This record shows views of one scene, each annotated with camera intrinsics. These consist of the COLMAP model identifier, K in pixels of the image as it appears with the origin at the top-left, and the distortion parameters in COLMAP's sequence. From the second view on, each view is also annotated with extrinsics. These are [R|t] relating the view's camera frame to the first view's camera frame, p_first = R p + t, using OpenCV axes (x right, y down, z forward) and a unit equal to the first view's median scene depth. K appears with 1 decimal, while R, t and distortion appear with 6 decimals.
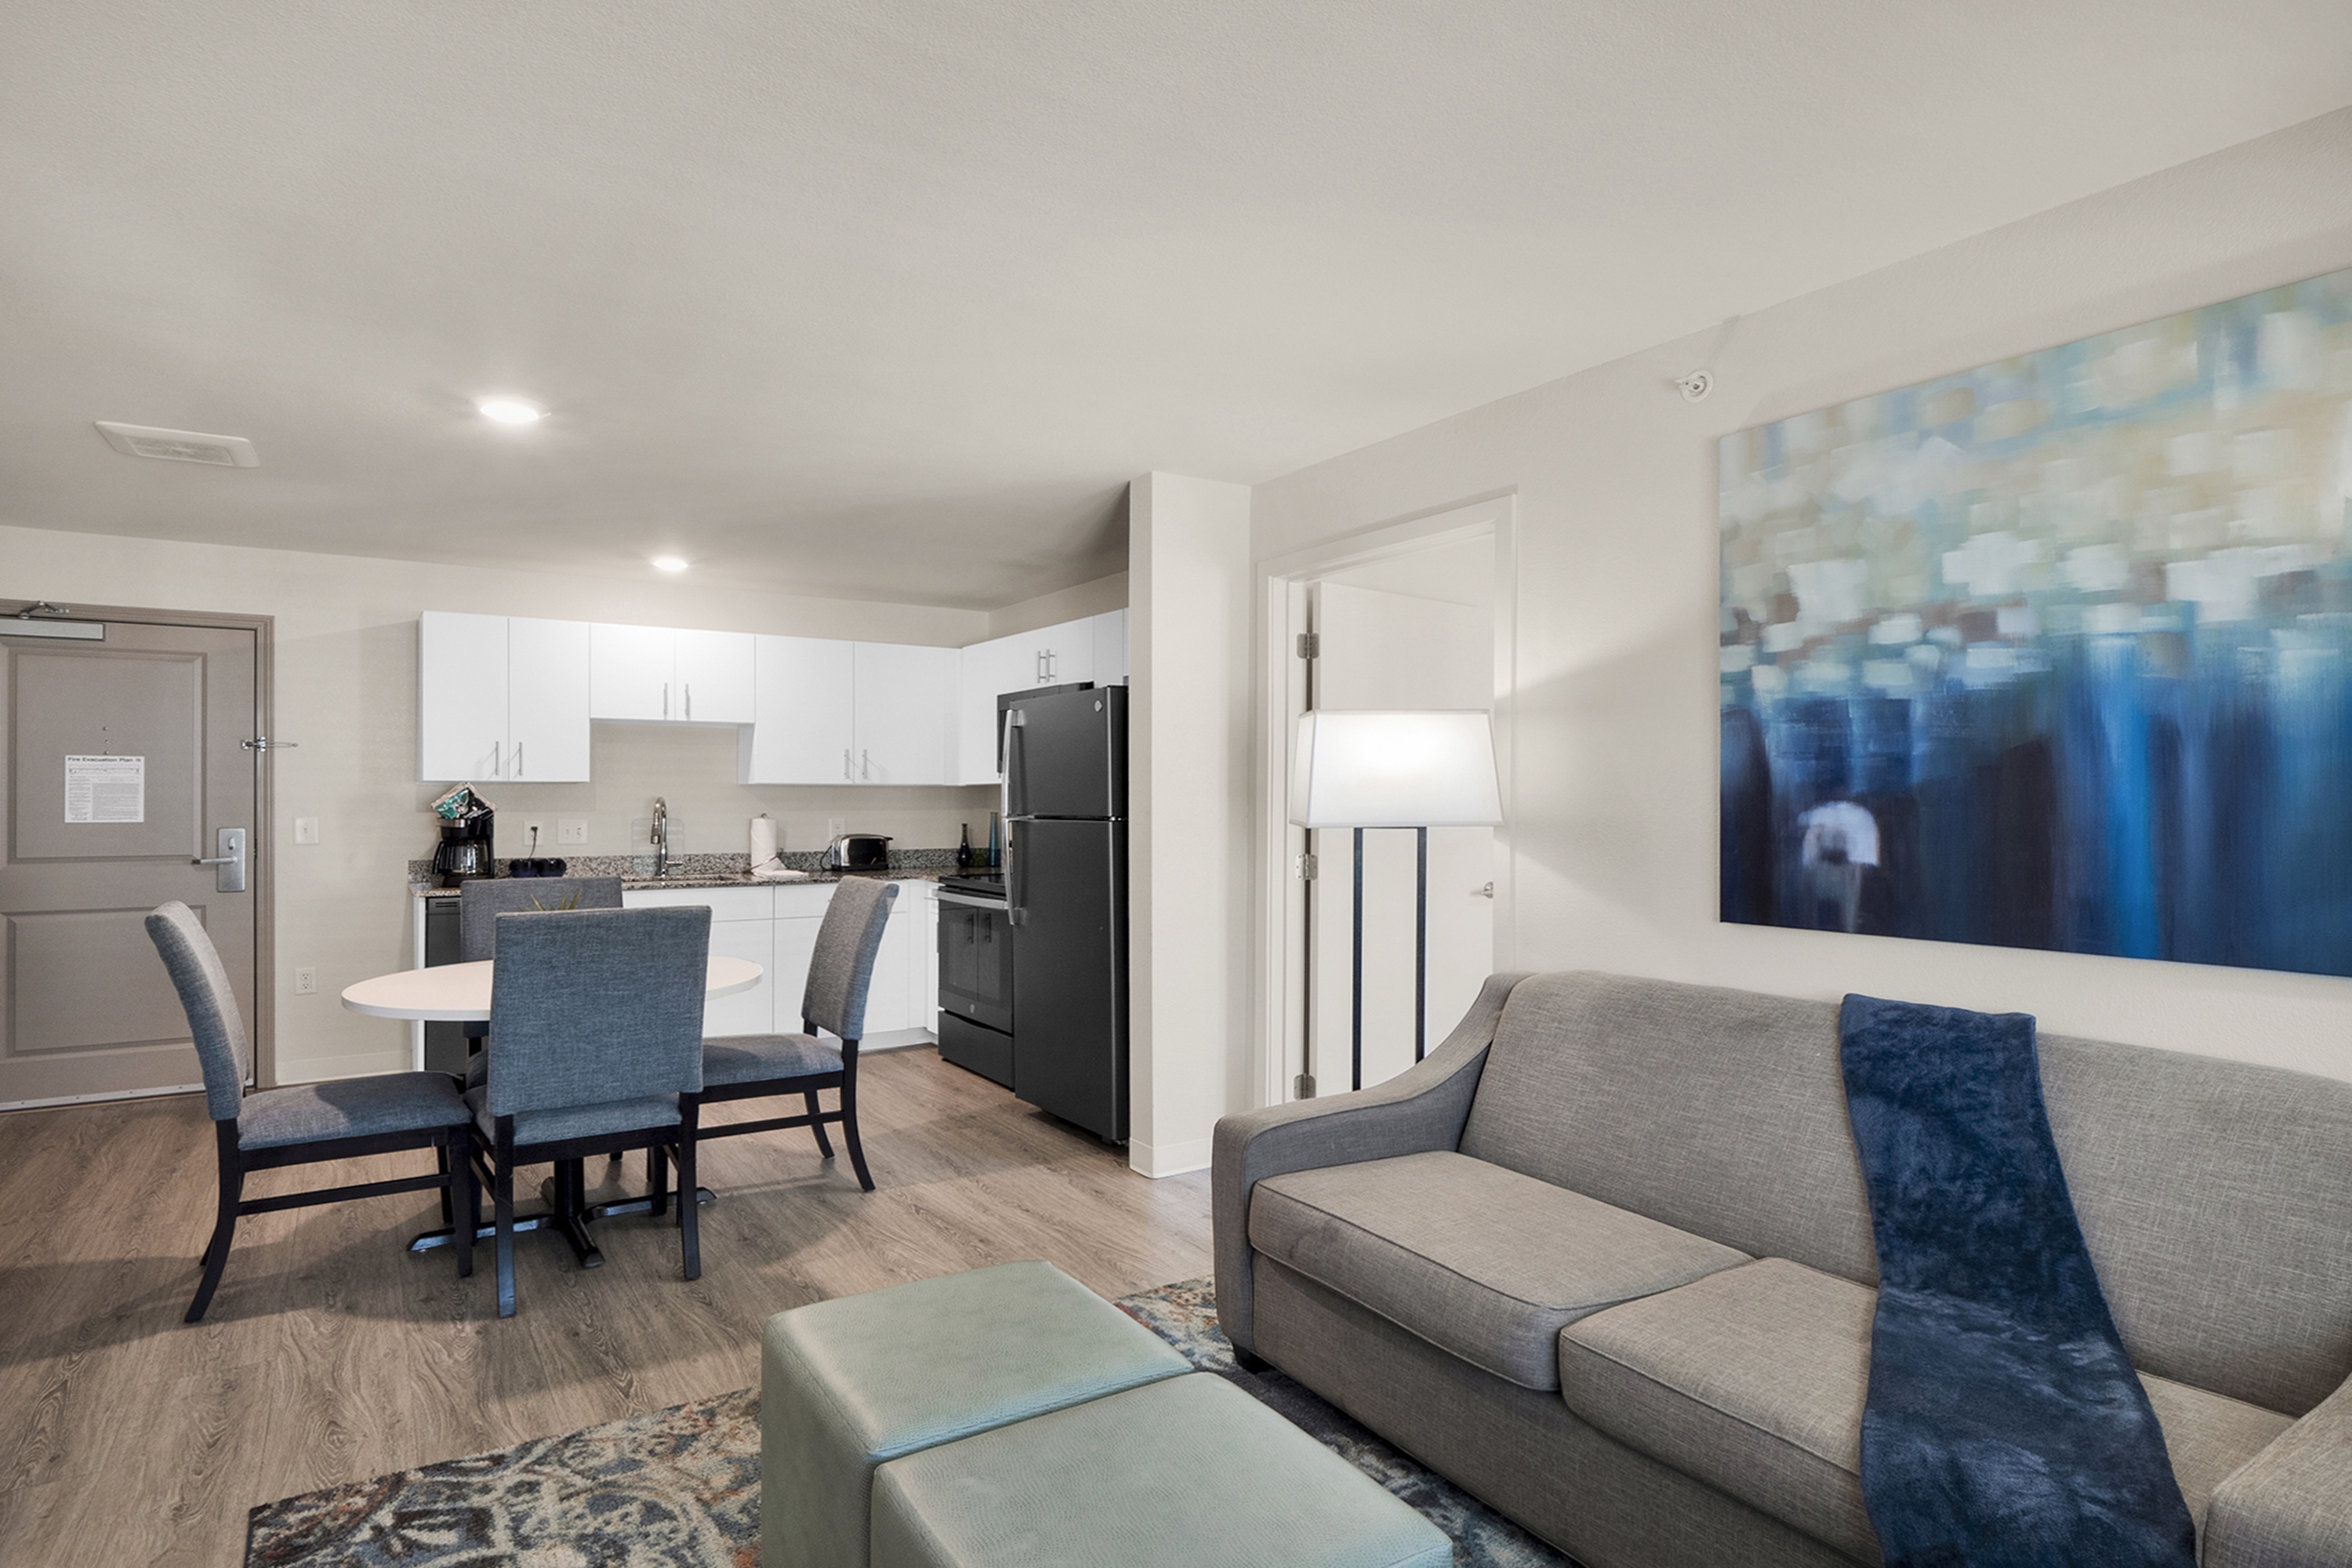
lens RADIAL K [[1275.3, 0, 1176.5], [0, 1275.3, 816.2], [0, 0, 1]] dist [-0.001573, 0.000551]
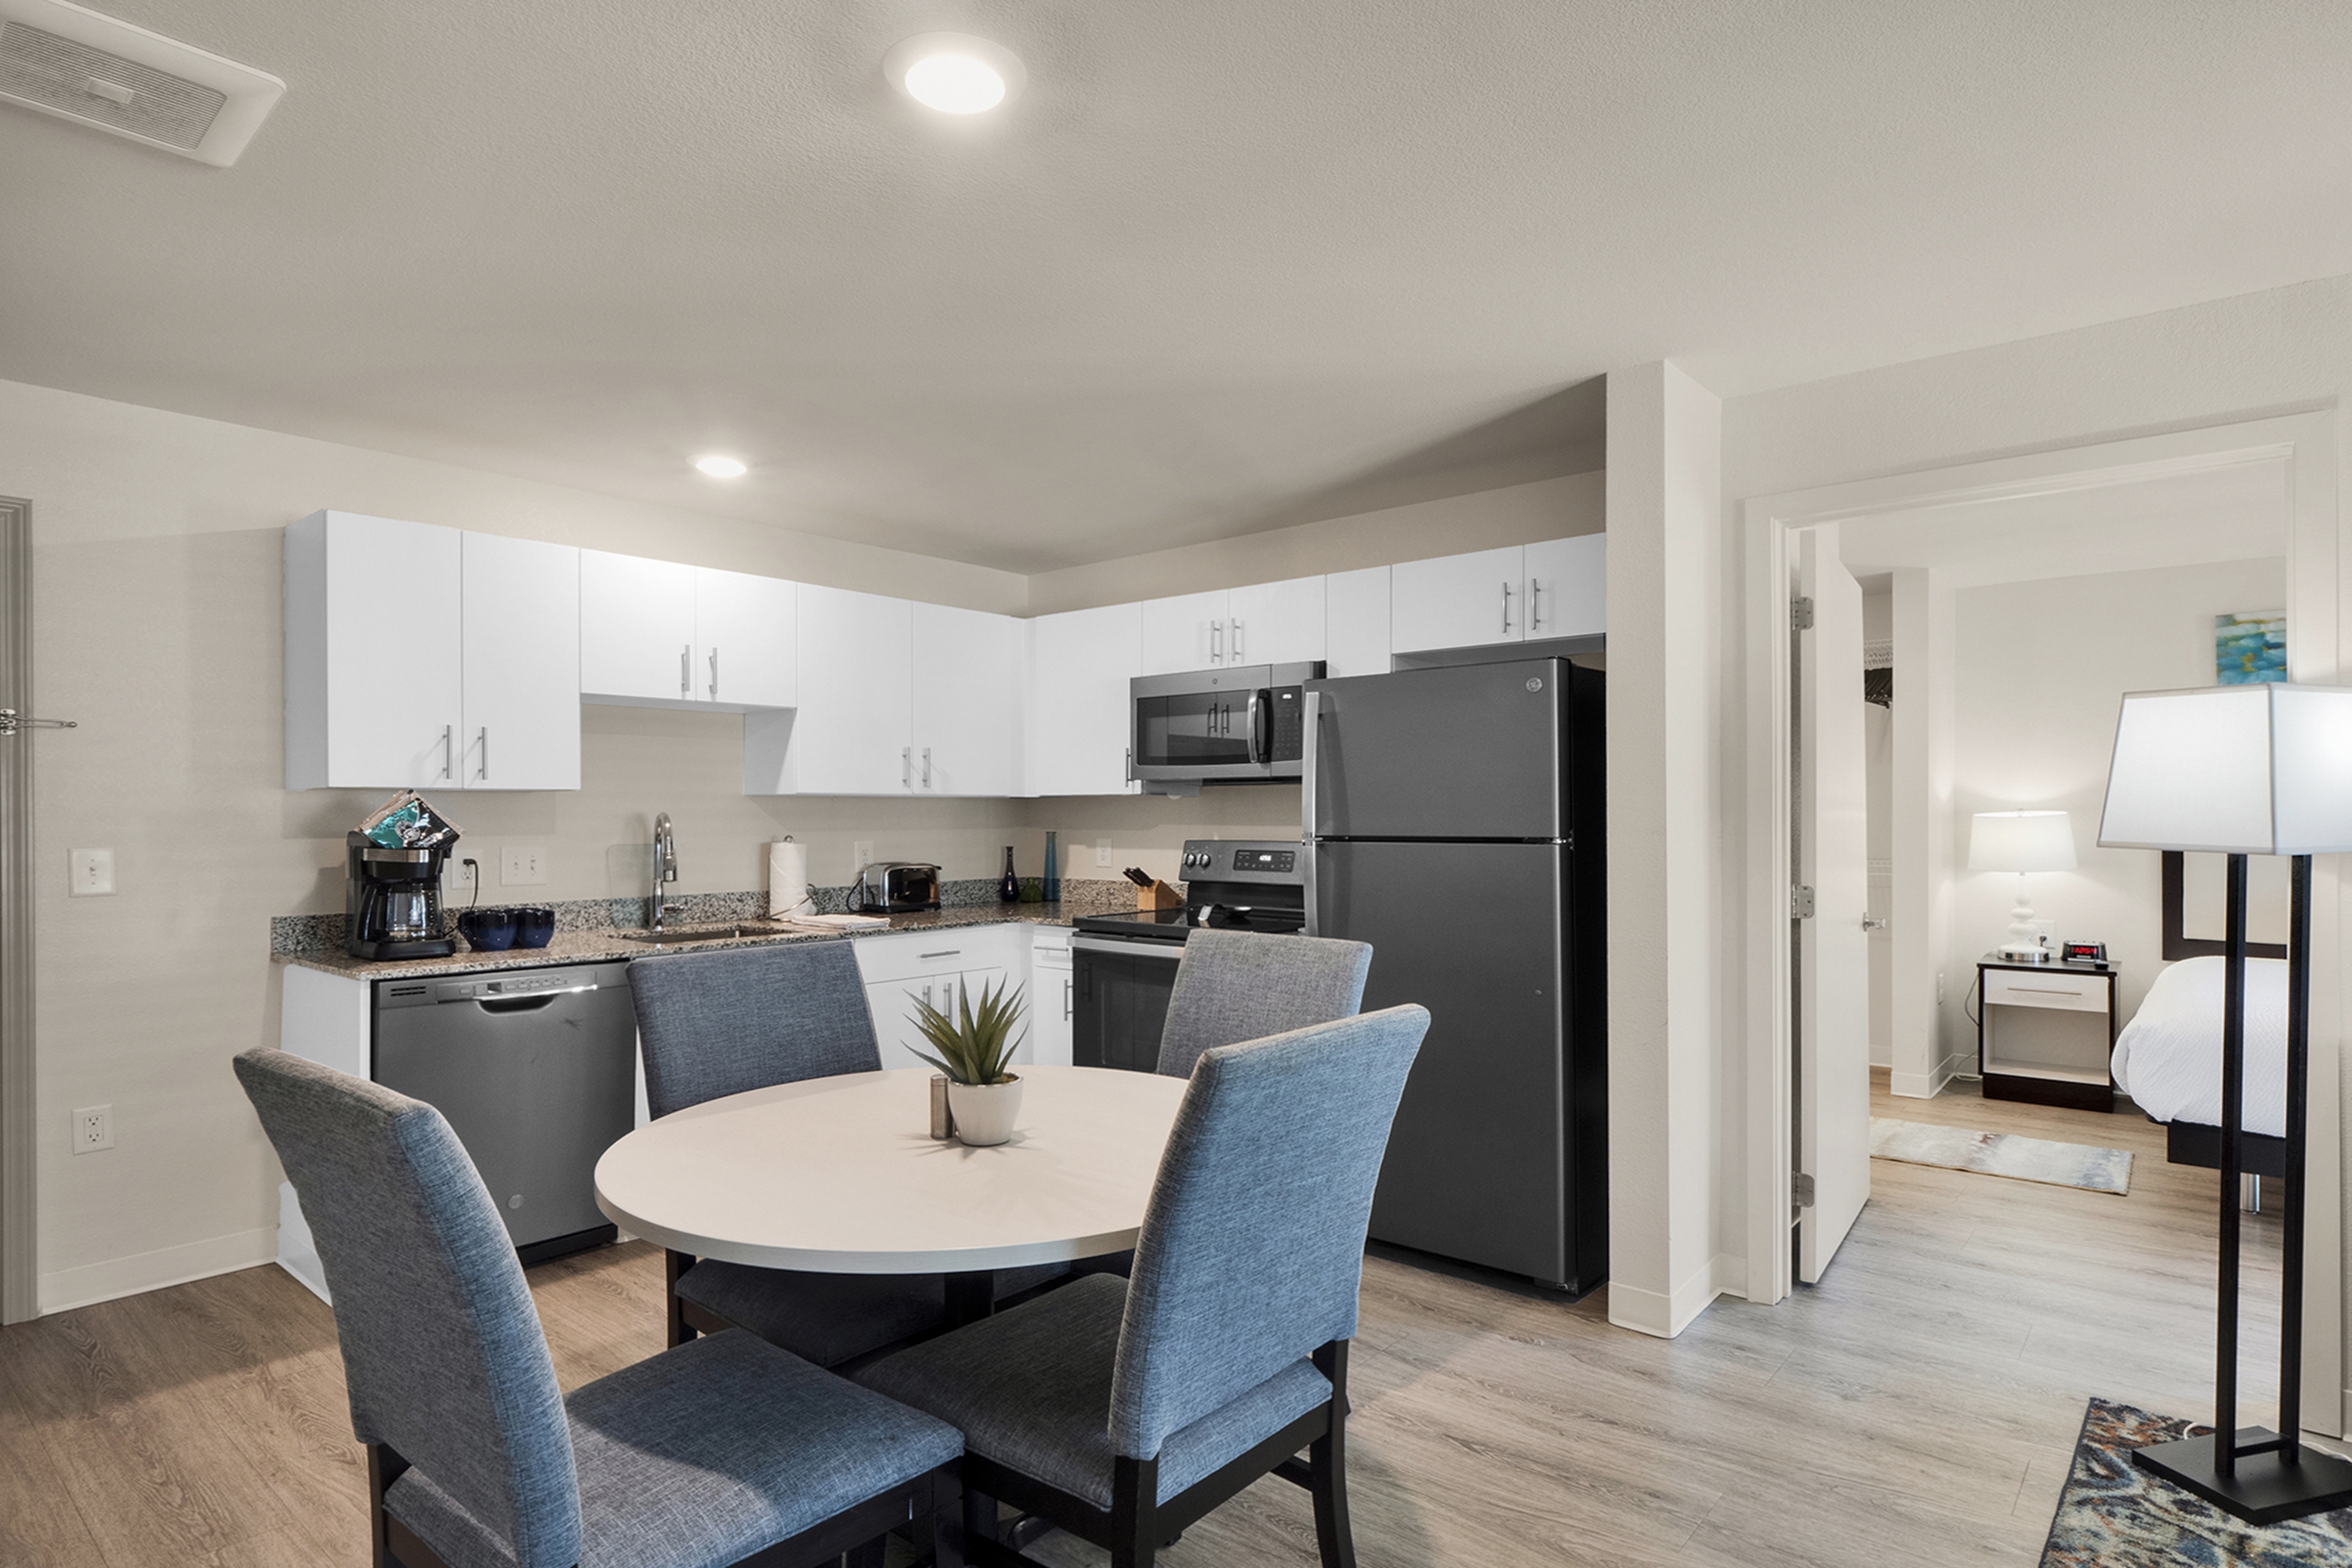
lens RADIAL K [[1275.3, 0, 1176.5], [0, 1275.3, 816.2], [0, 0, 1]] dist [-0.001573, 0.000551]
pose [[0.955884, -0.003827, 0.293718, -0.374403], [0.007077, 0.999925, -0.010002, -0.004907], [-0.293658, 0.011639, 0.955840, 0.293059]]
